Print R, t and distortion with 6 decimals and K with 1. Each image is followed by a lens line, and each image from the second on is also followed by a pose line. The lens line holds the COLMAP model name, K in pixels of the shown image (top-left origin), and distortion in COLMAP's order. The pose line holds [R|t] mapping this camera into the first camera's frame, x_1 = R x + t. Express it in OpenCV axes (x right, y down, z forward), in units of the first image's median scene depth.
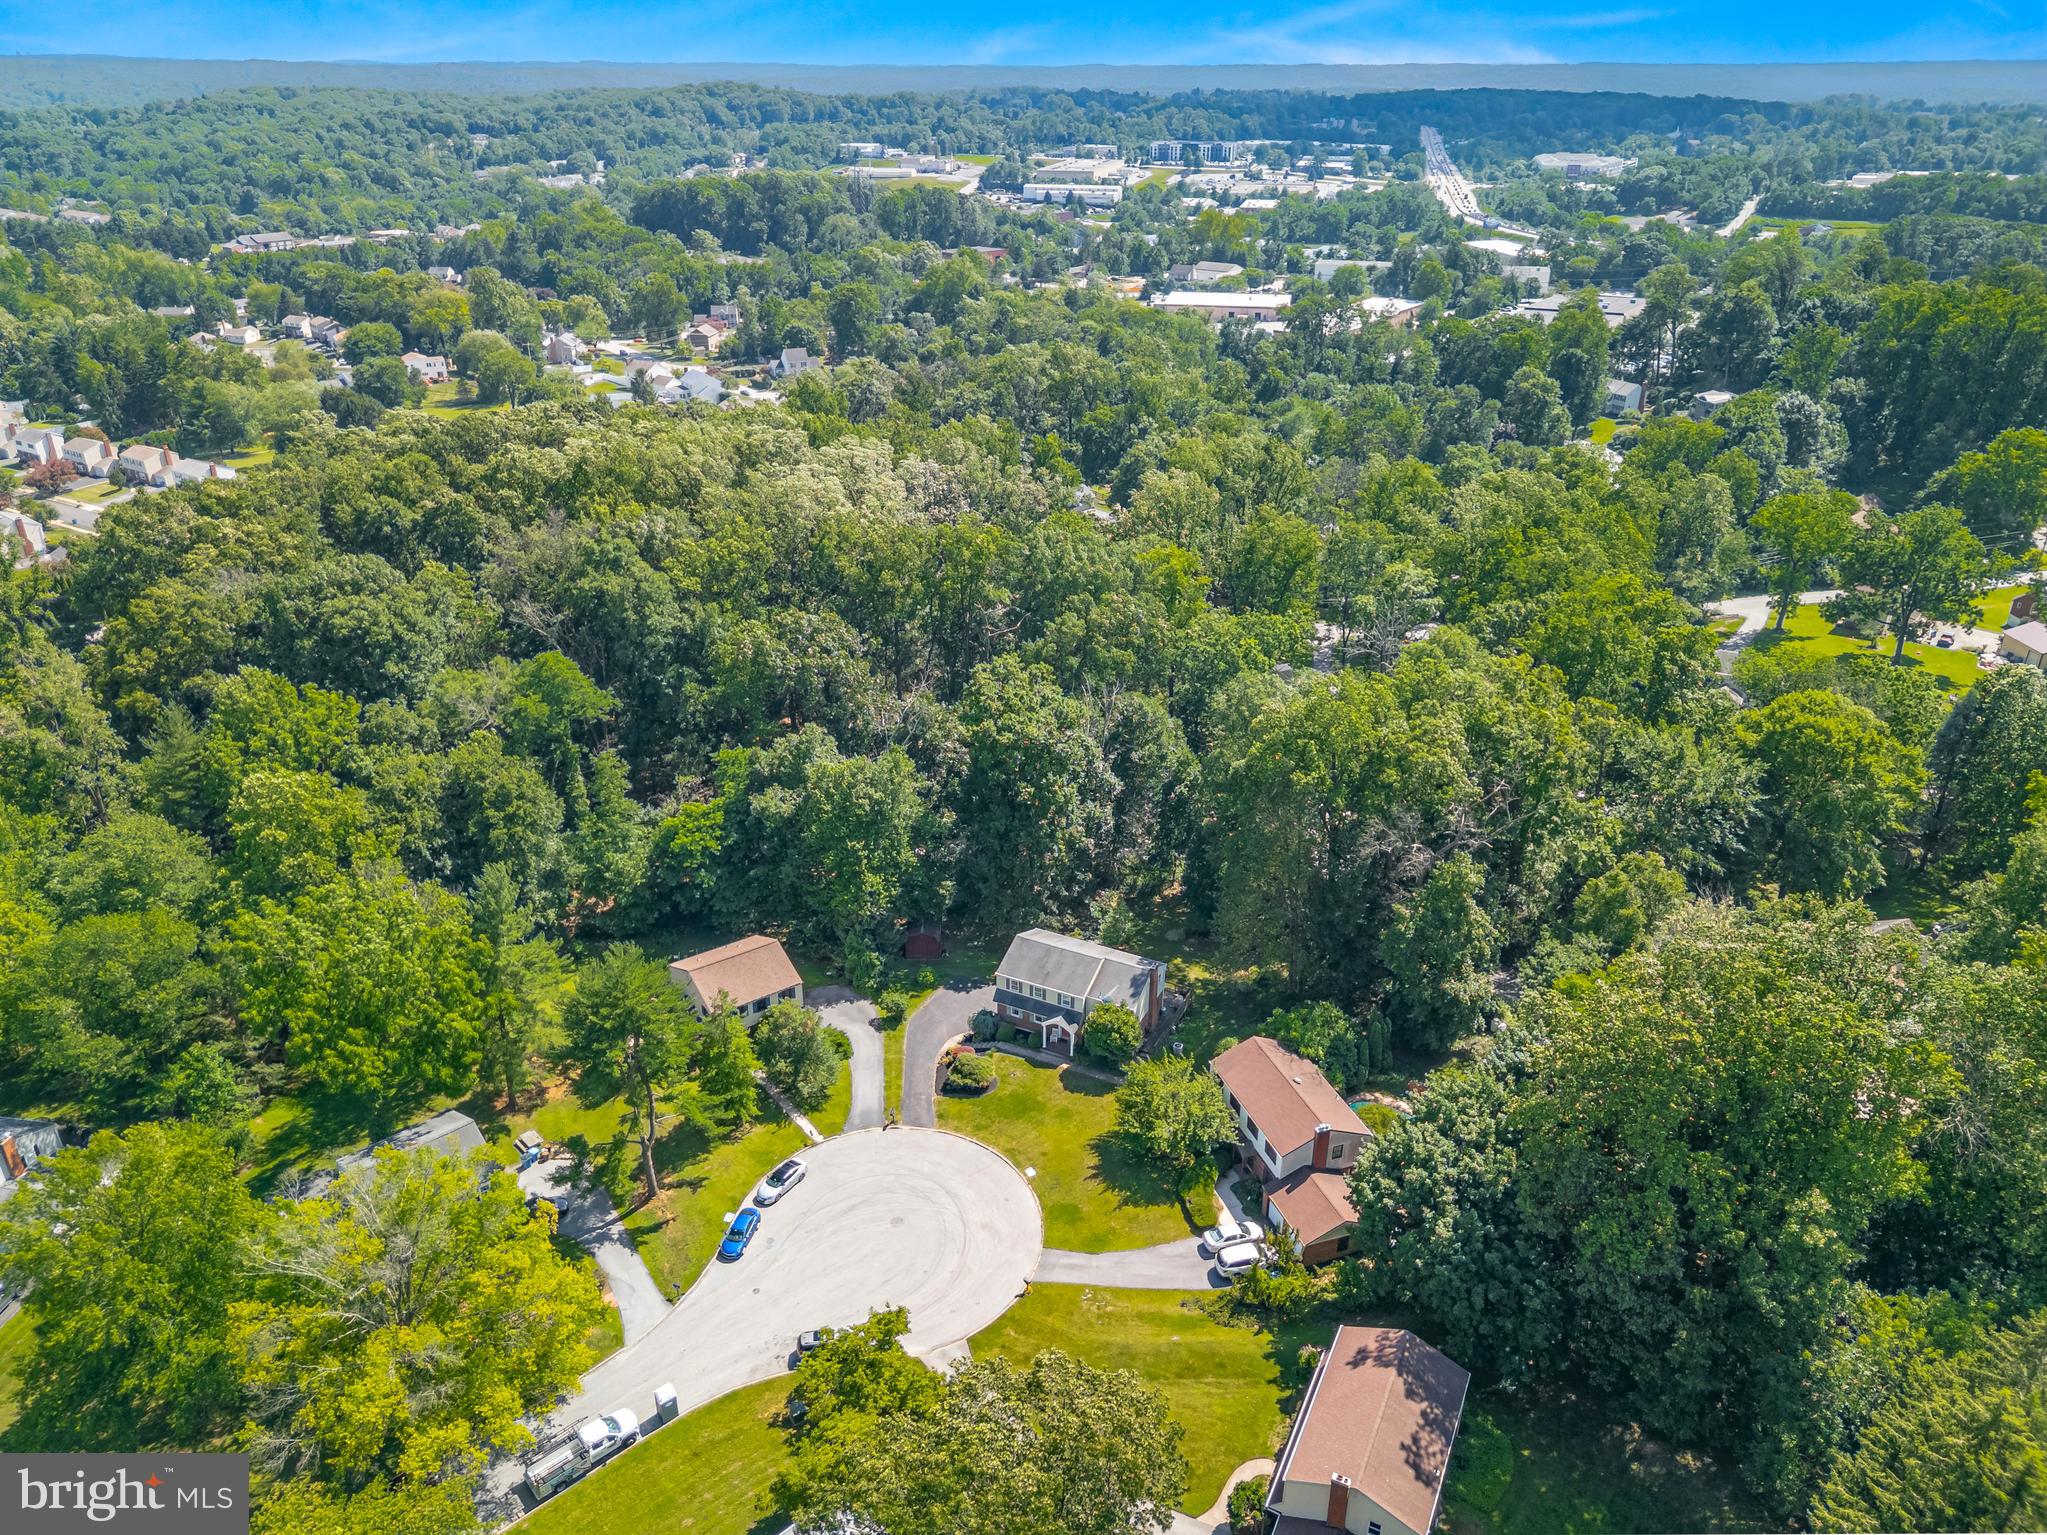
lens RADIAL K [[1454.9, 0, 1029.5], [0, 1454.9, 768.3], [0, 0, 1]] dist [0.057491, -0.009112]
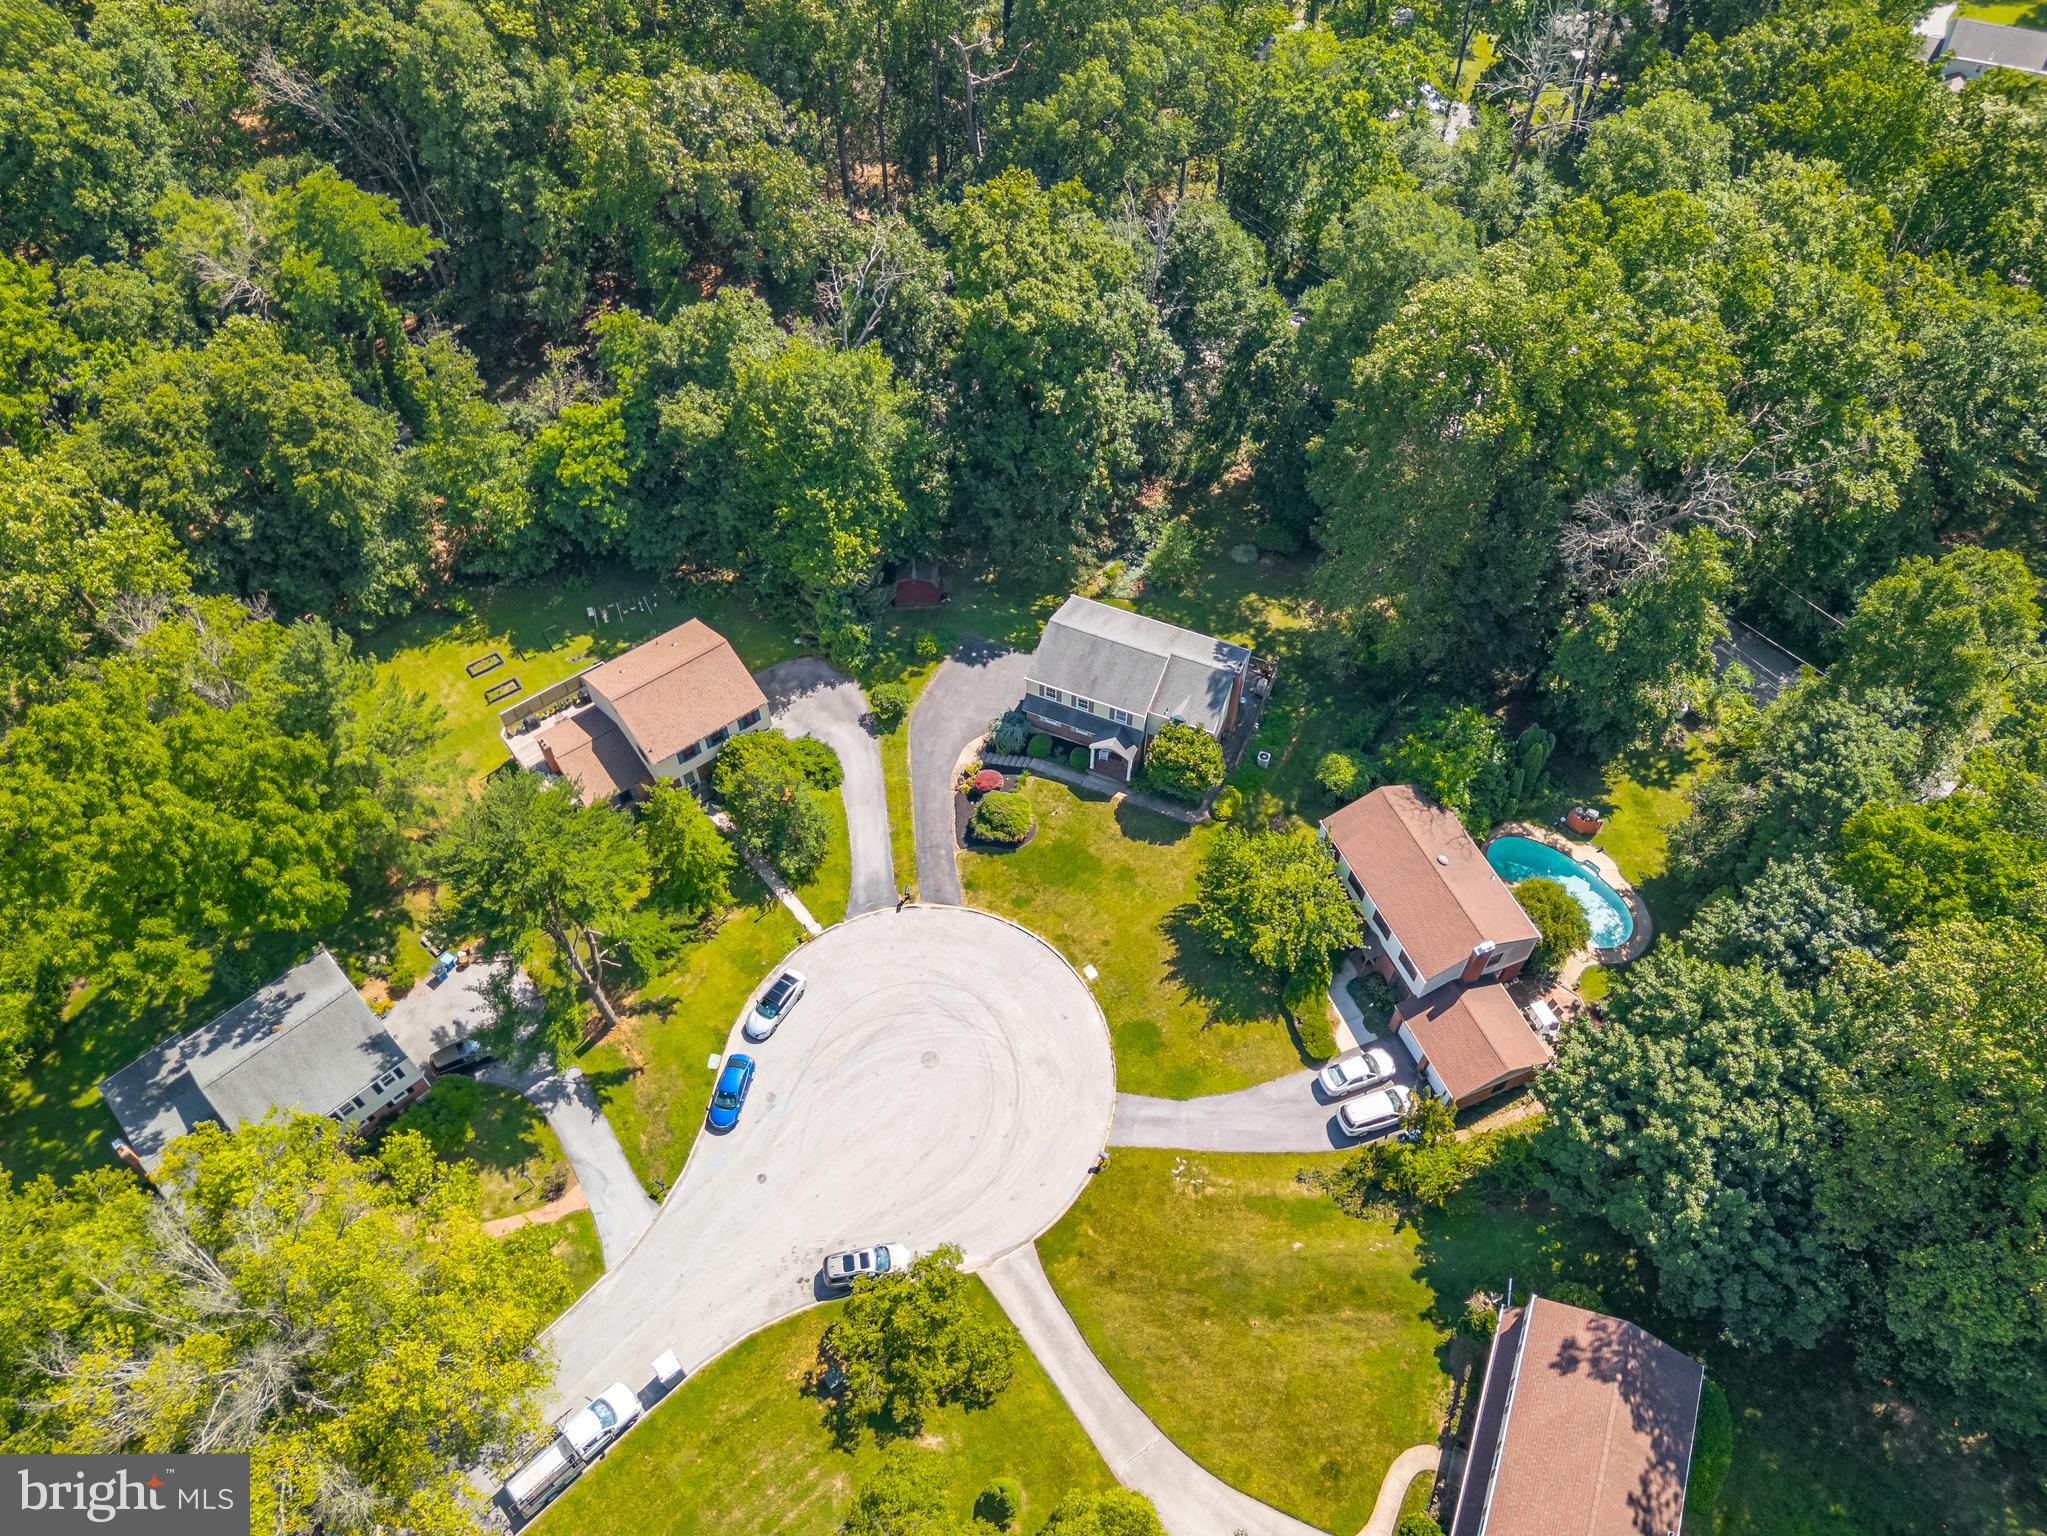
lens RADIAL K [[1447.0, 0, 1020.3], [0, 1447.0, 779.6], [0, 0, 1]] dist [0.060867, -0.042391]
pose [[0.998925, -0.042347, 0.018851, -0.043753], [0.028792, 0.885561, 0.463629, -0.163129], [-0.036327, -0.462588, 0.885829, 0.333349]]
